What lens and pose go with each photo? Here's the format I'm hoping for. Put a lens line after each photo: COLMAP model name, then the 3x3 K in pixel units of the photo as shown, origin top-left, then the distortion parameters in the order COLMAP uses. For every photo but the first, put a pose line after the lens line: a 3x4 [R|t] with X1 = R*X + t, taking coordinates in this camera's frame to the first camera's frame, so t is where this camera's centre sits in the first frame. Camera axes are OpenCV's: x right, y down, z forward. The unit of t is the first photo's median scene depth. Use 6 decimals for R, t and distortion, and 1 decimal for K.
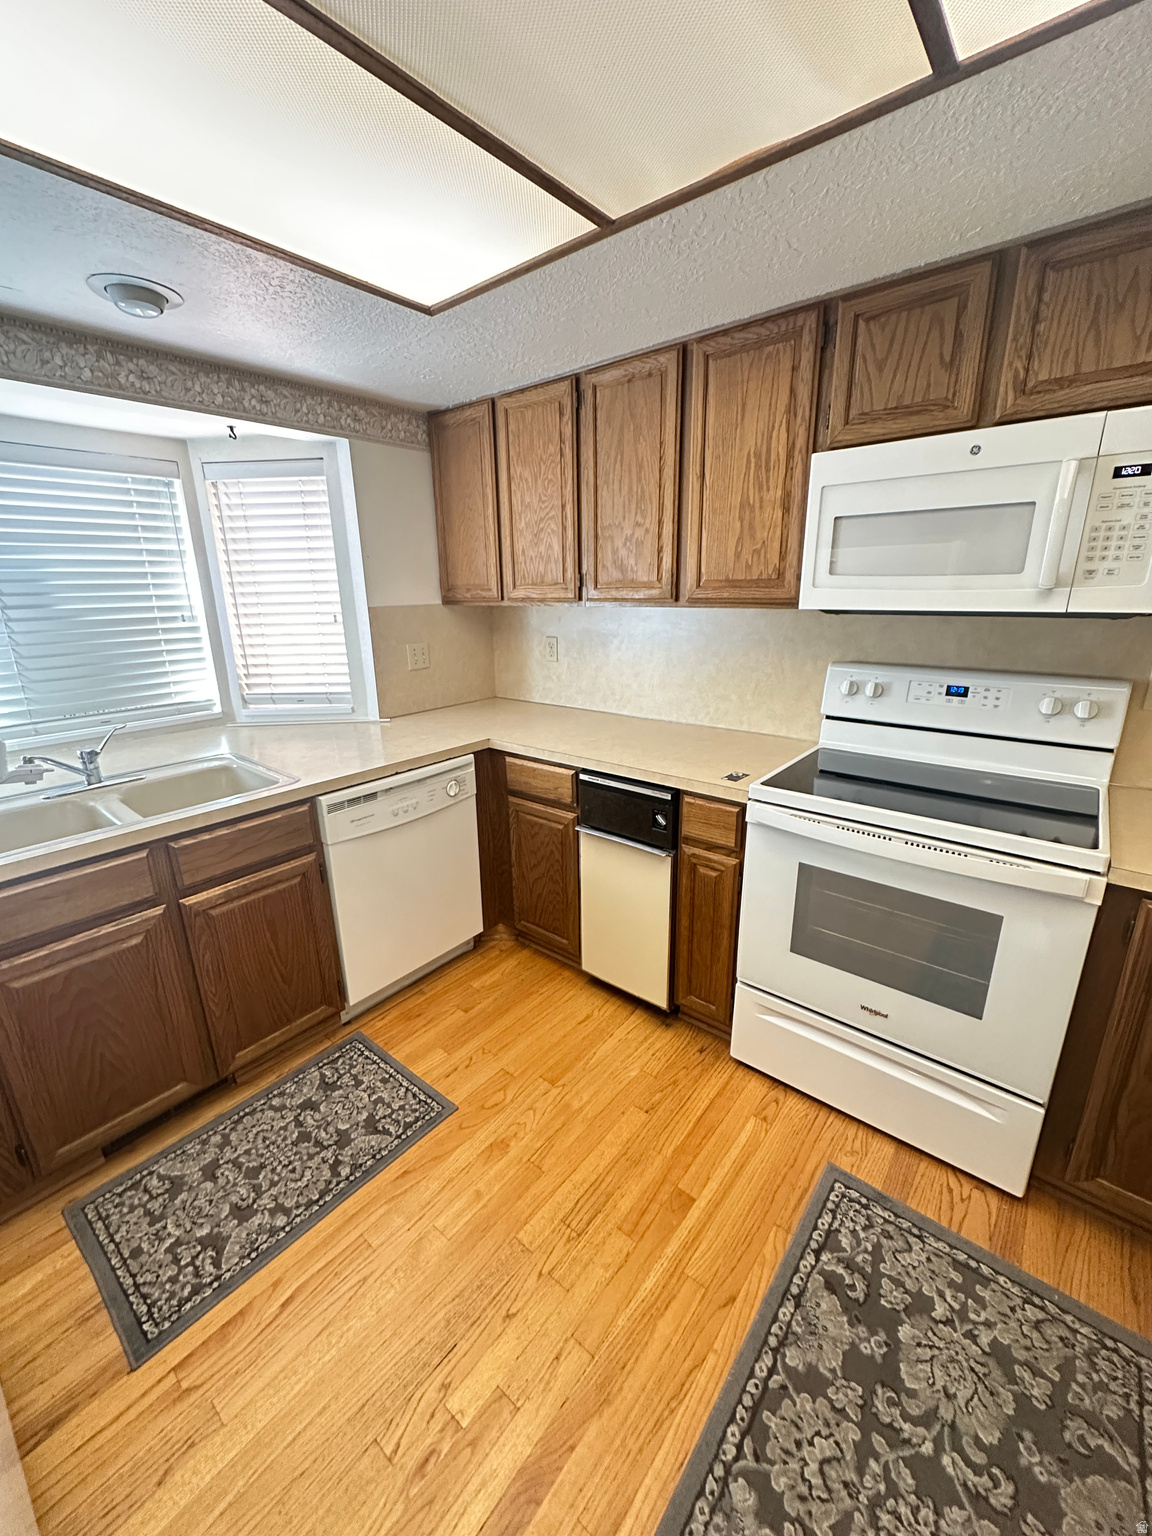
lens RADIAL K [[611.8, 0, 577.6], [0, 611.8, 765.8], [0, 0, 1]] dist [-0.003243, 0.000789]
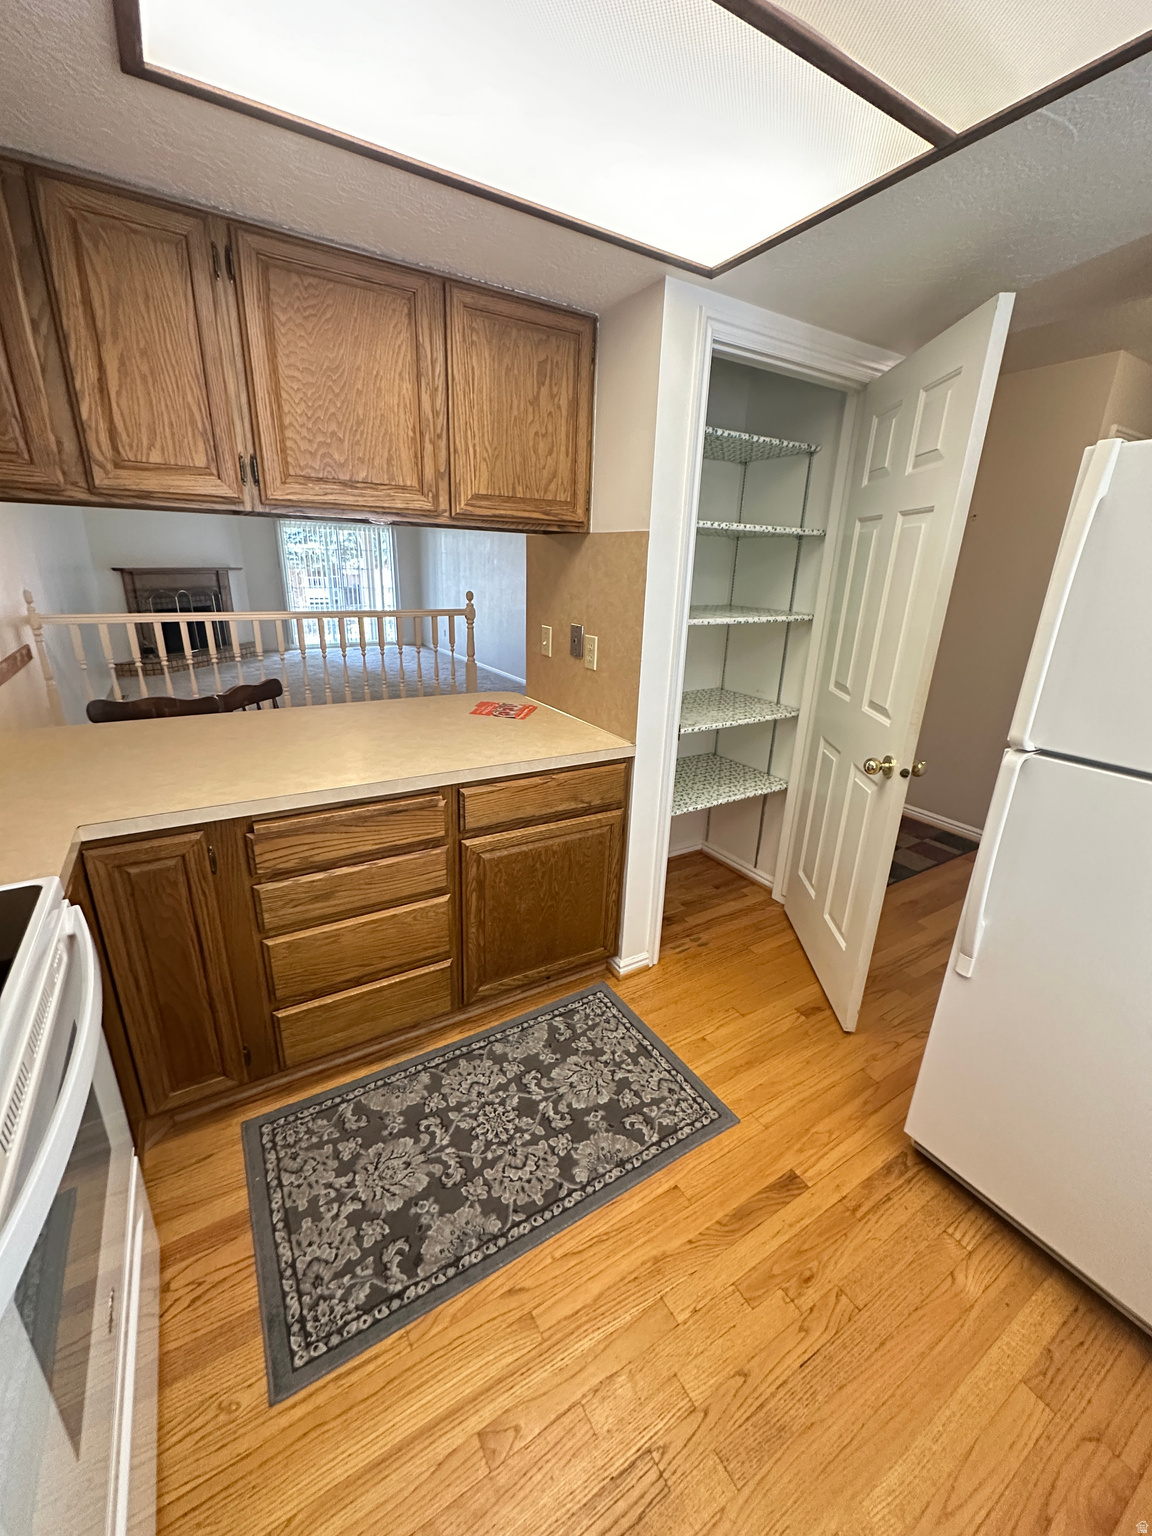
lens RADIAL K [[611.8, 0, 575.4], [0, 611.8, 768.5], [0, 0, 1]] dist [-0.003243, 0.000789]
pose [[-0.944710, -0.119158, 0.305490, -0.047417], [0.078091, 0.823076, 0.562538, -0.390541], [-0.318472, 0.555291, -0.768263, 1.328790]]
